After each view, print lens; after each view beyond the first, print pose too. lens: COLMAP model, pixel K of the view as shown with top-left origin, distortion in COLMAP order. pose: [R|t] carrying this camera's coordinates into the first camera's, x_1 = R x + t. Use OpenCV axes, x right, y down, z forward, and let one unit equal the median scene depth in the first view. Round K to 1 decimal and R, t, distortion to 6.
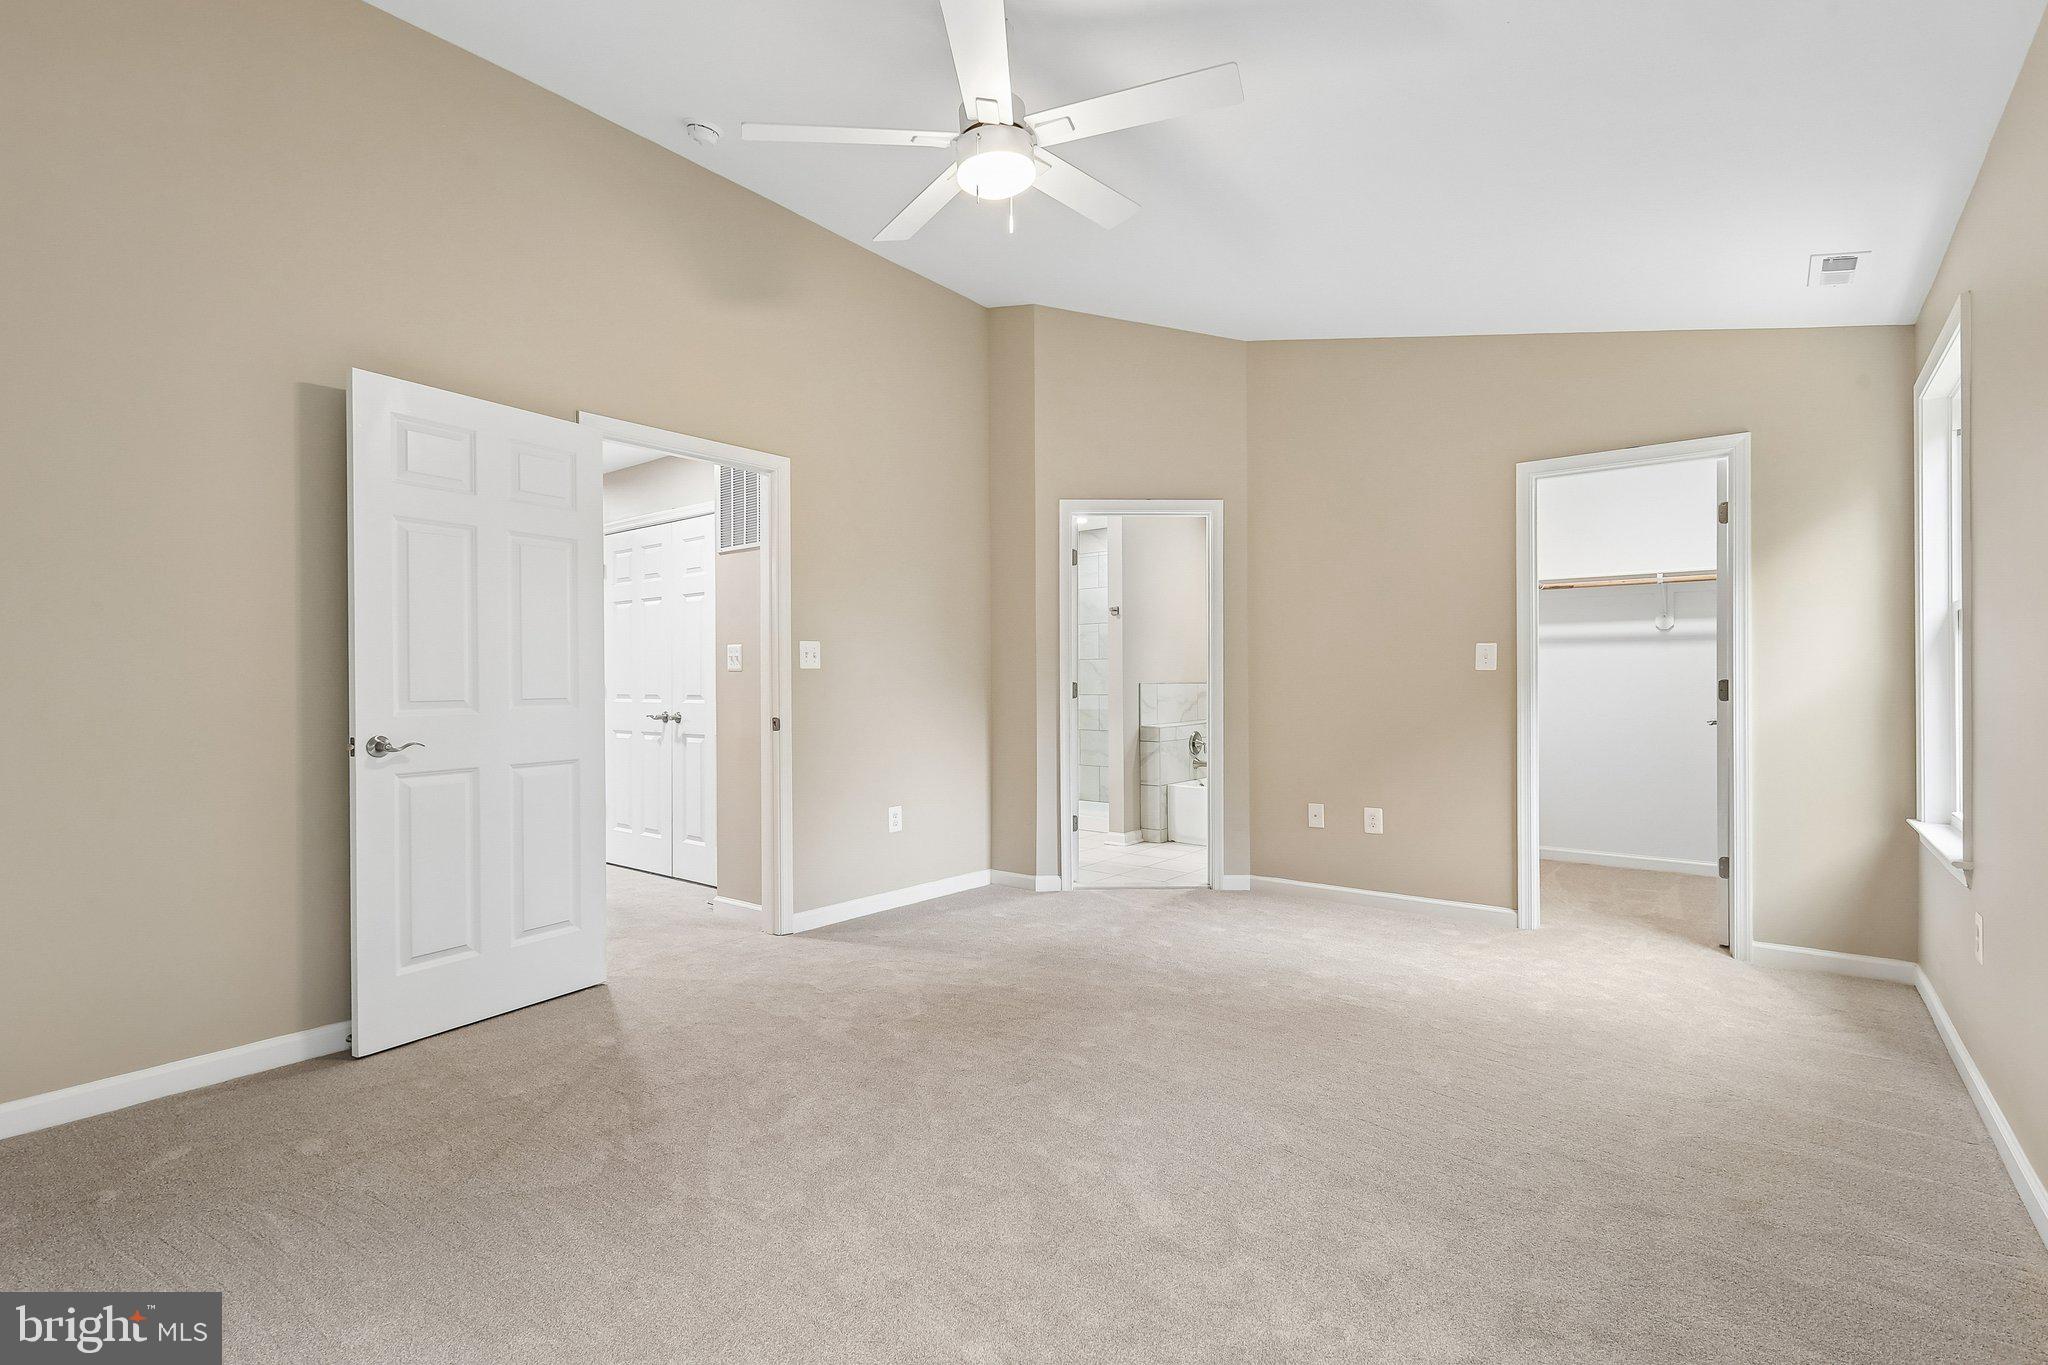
lens RADIAL K [[904.6, 0, 1025.7], [0, 904.6, 683.1], [0, 0, 1]] dist [0.002301, -0.000798]
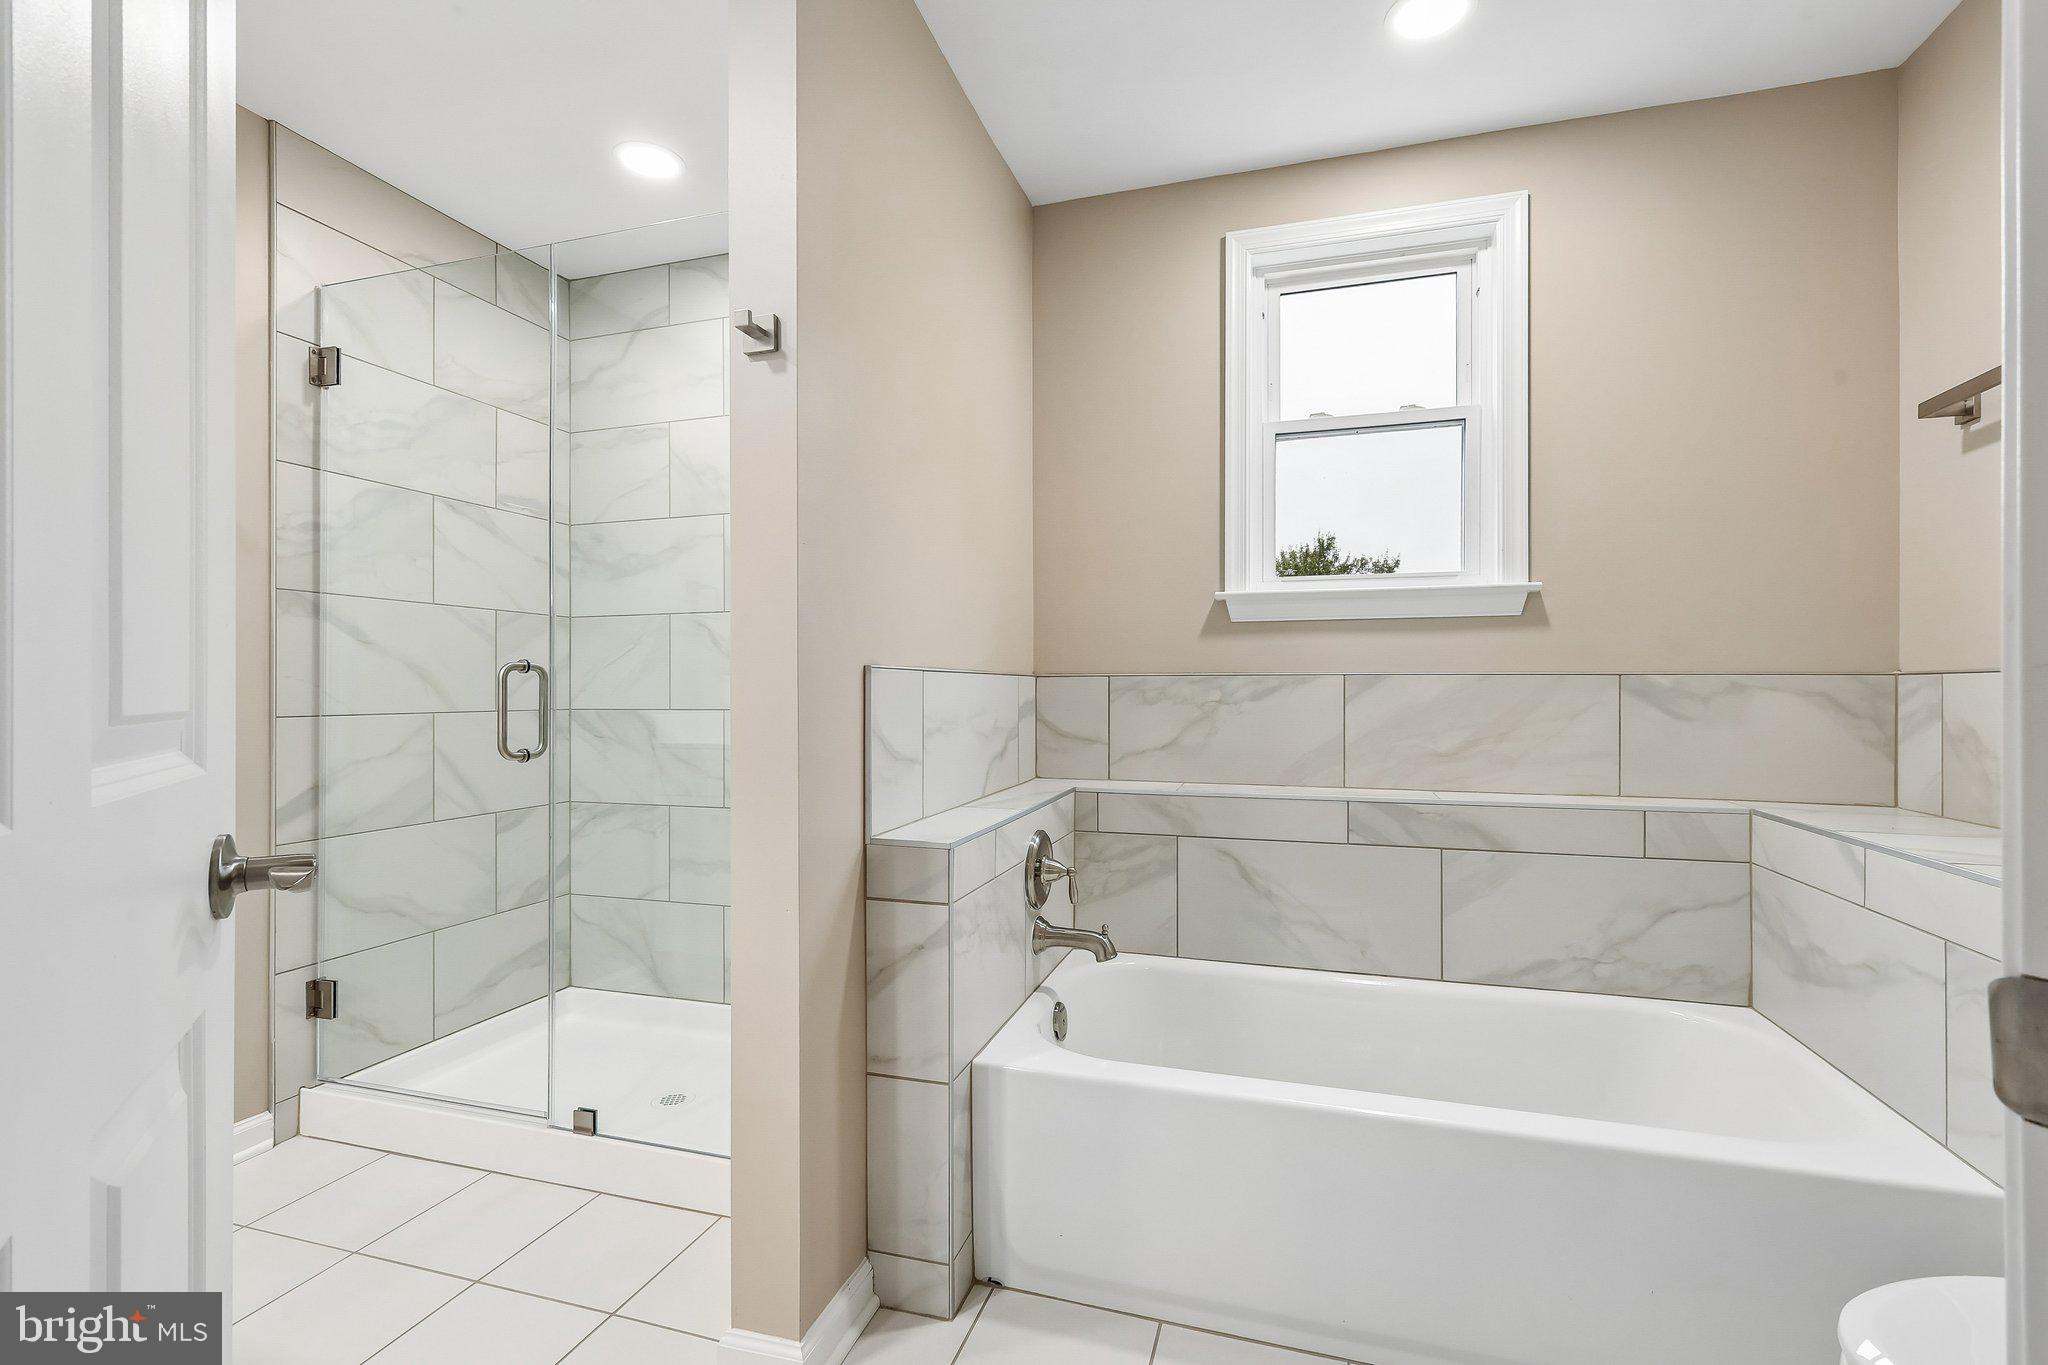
lens RADIAL K [[904.6, 0, 1034.2], [0, 904.6, 687.1], [0, 0, 1]] dist [0.002301, -0.000798]
pose [[0.928100, 0.003741, 0.372311, 0.076634], [-0.002702, 0.999991, -0.003311, 0.006406], [-0.372320, 0.002067, 0.928102, 0.755029]]
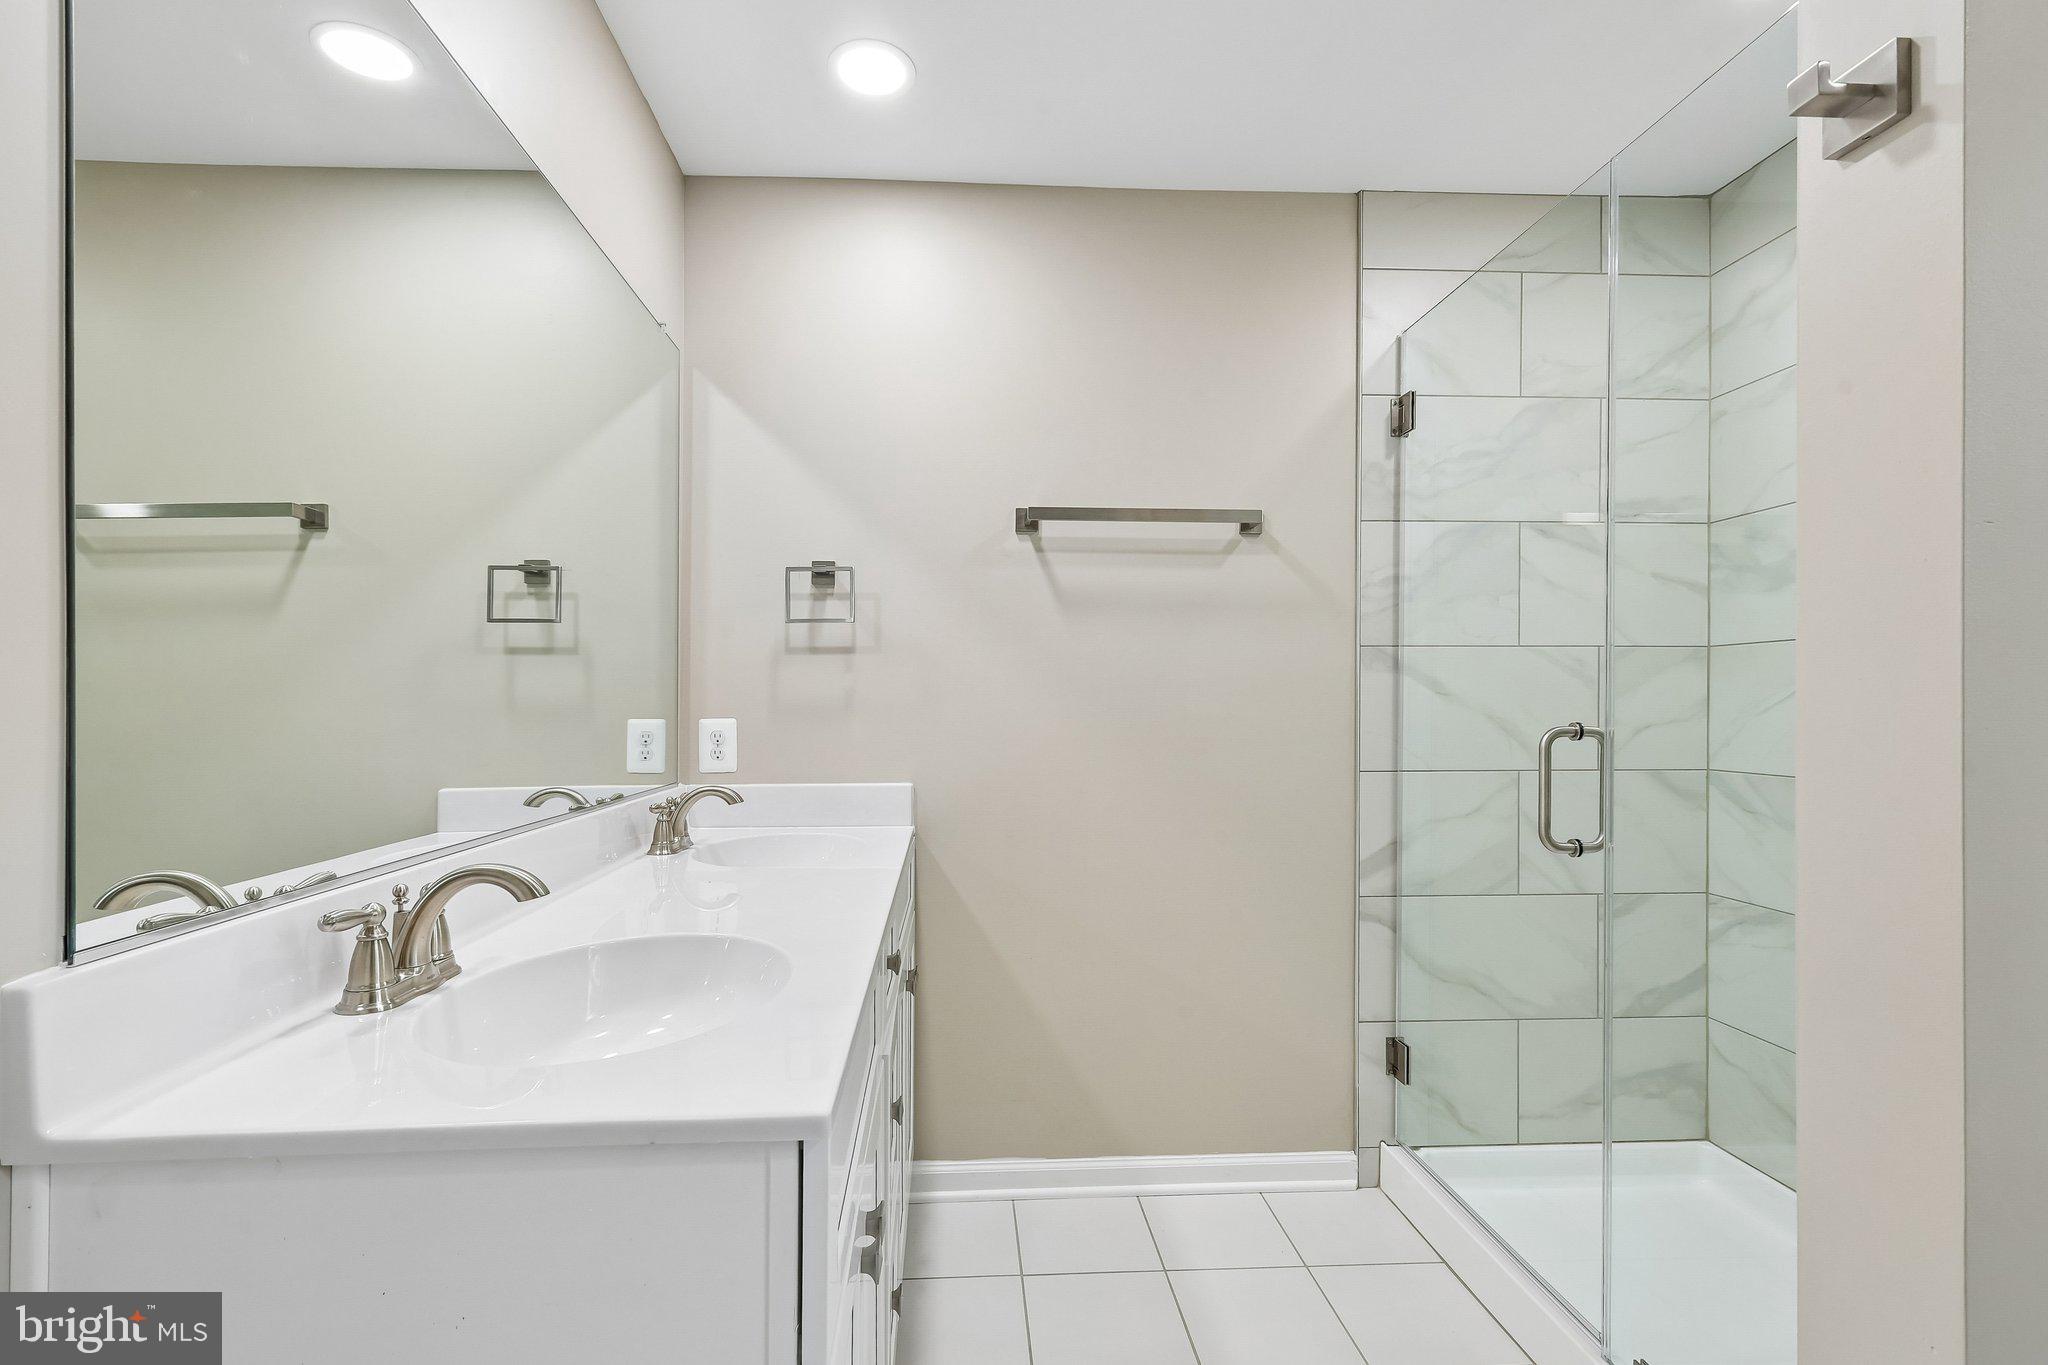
lens RADIAL K [[904.6, 0, 1025.5], [0, 904.6, 699.6], [0, 0, 1]] dist [0.002301, -0.000798]
pose [[0.666442, 0.002694, -0.745552, 0.109596], [0.001440, 0.999987, 0.004901, -0.010342], [0.745555, -0.004340, 0.666430, 0.838450]]
